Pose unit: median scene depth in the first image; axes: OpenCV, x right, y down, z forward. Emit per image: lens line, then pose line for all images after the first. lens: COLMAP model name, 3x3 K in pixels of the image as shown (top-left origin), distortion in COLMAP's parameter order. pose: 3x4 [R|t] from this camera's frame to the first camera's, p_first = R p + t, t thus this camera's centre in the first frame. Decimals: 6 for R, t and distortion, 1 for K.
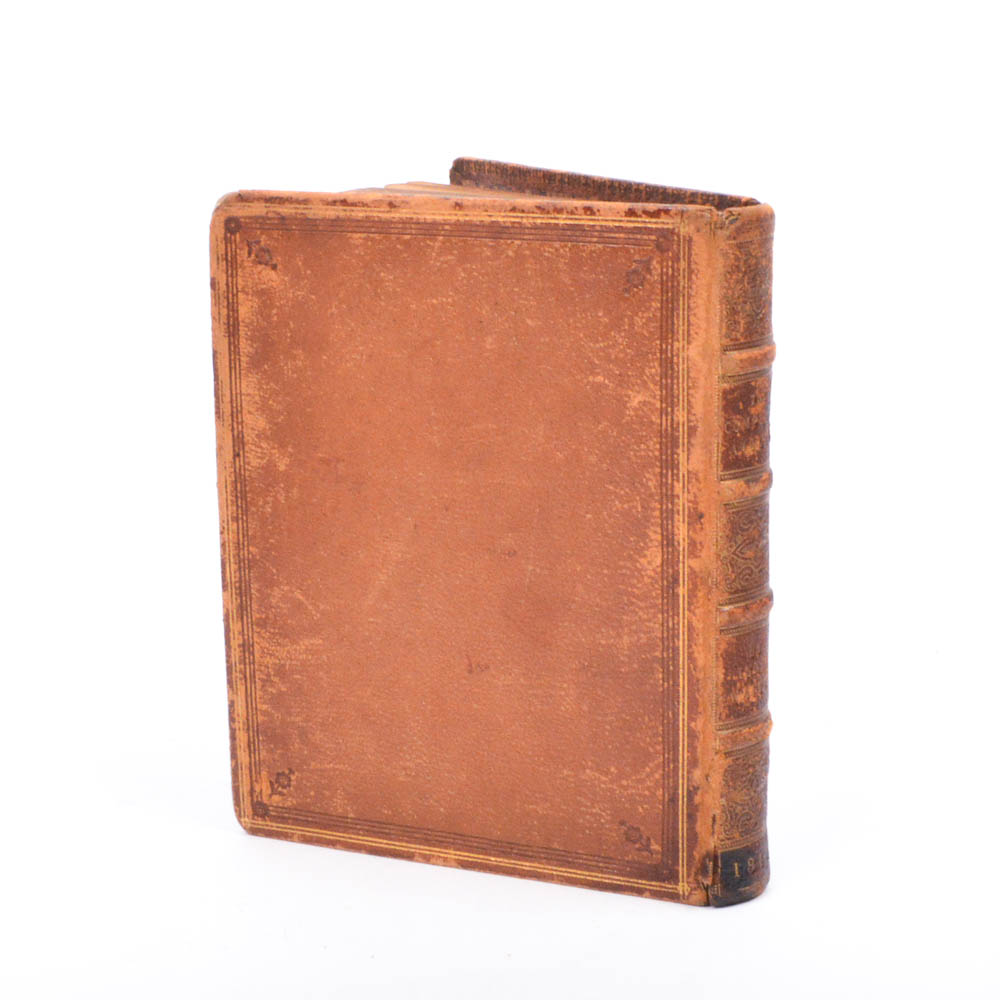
lens RADIAL K [[2513.9, 0, 500.5], [0, 2513.9, 499.4], [0, 0, 1]] dist [-0.010224, 0.000000]
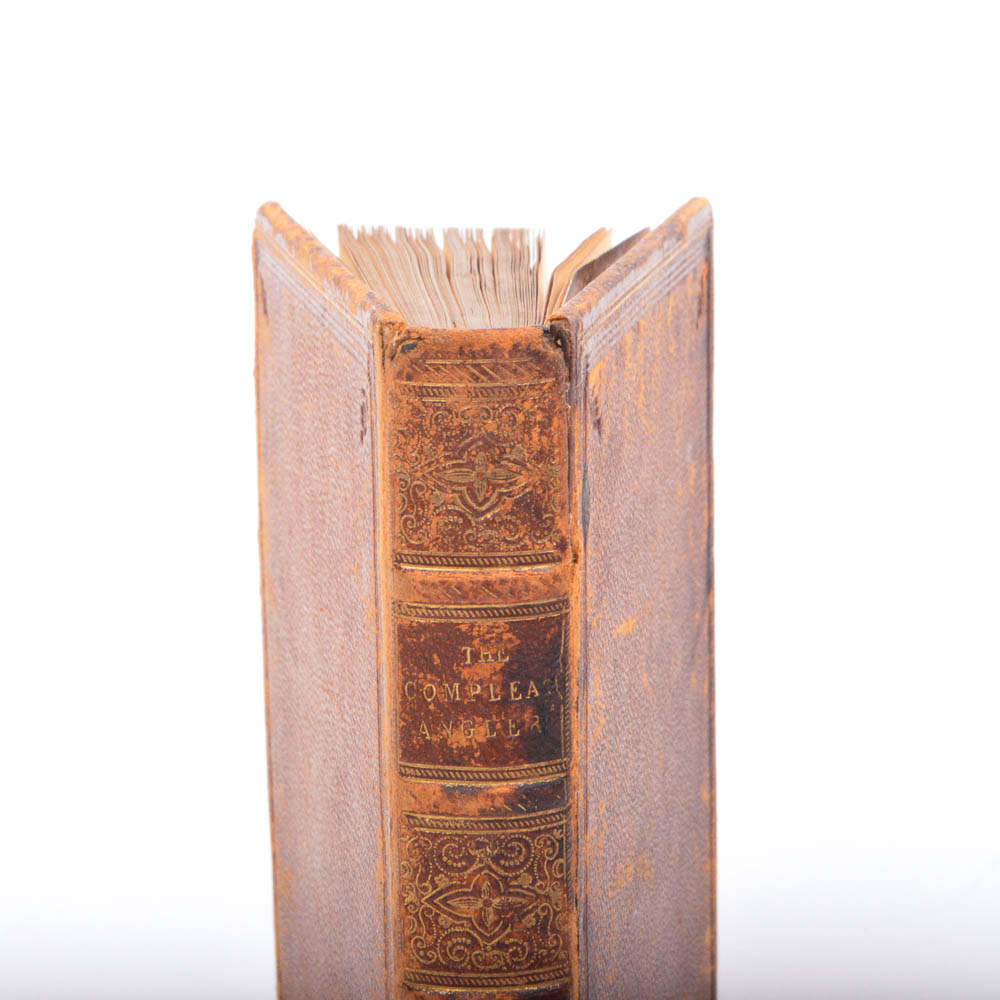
lens RADIAL K [[3432.9, 0, 502.0], [0, 3432.9, 506.2], [0, 0, 1]] dist [0.063569, 0.000000]
pose [[0.584111, 0.187198, -0.789792, 0.729685], [-0.173741, 0.979324, 0.103626, -0.157683], [0.792861, 0.076690, 0.604558, 0.519907]]
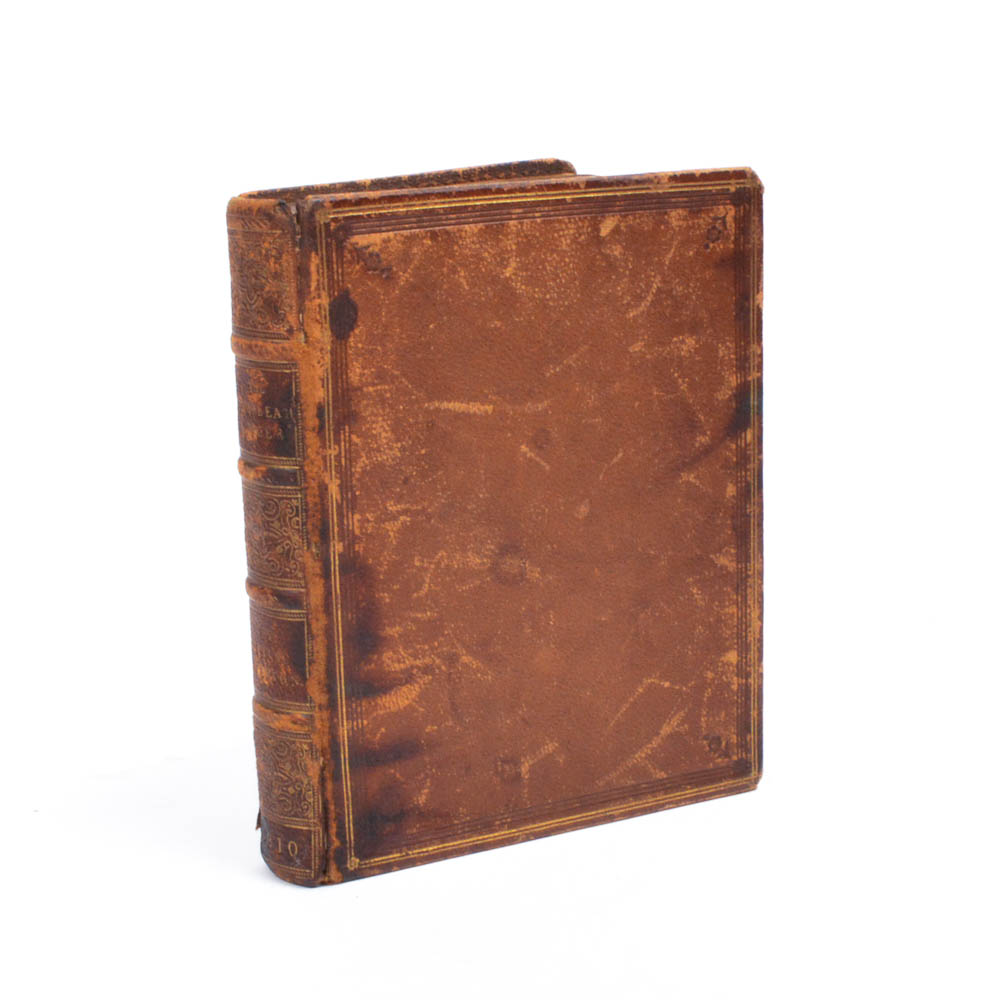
lens RADIAL K [[2224.8, 0, 467.4], [0, 2224.8, 491.7], [0, 0, 1]] dist [-0.099436, 0.000000]
pose [[-0.228215, 0.232214, -0.945513, 0.943903], [-0.184622, 0.943199, 0.276207, -0.265311], [0.955946, 0.237597, -0.172380, 1.249564]]
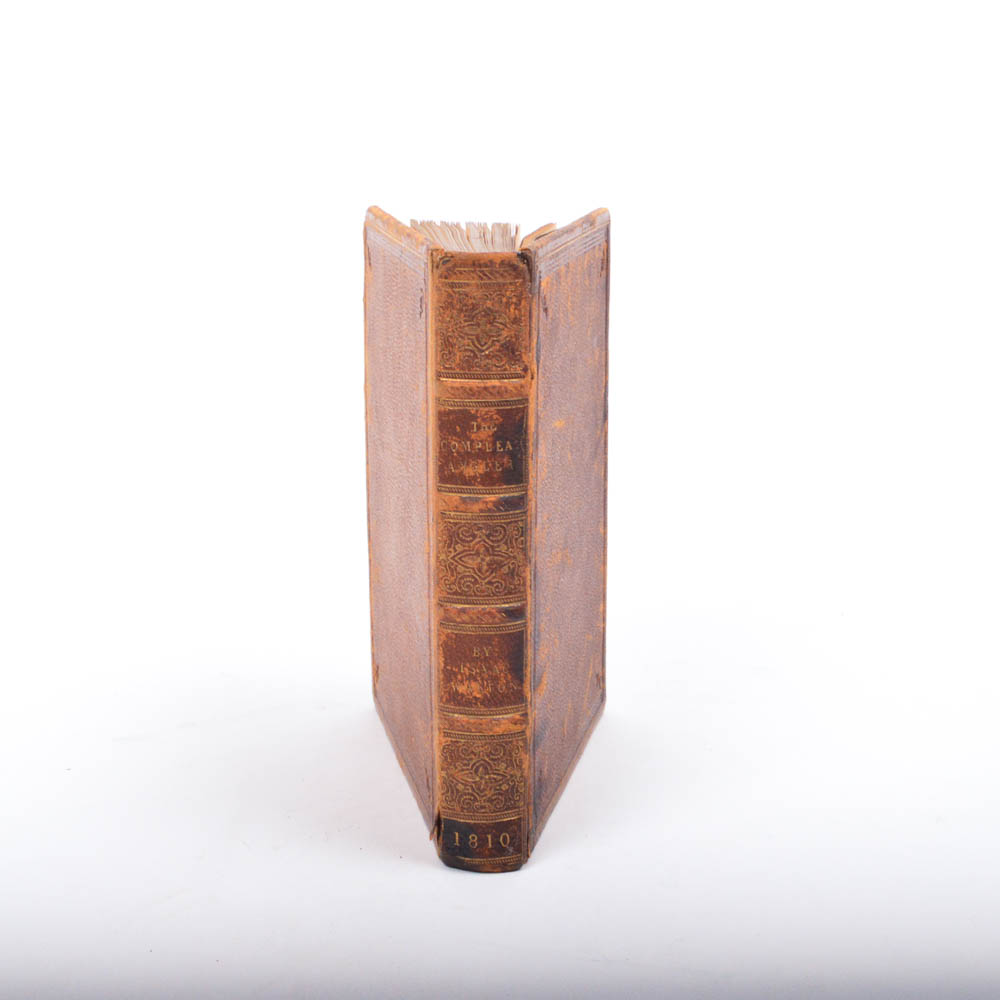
lens RADIAL K [[1948.4, 0, 501.5], [0, 1948.4, 493.1], [0, 0, 1]] dist [-0.033633, 0.000000]
pose [[0.582133, 0.204495, -0.786958, 0.789015], [-0.189496, 0.975326, 0.113268, -0.110462], [0.790704, 0.083188, 0.606520, 0.490358]]
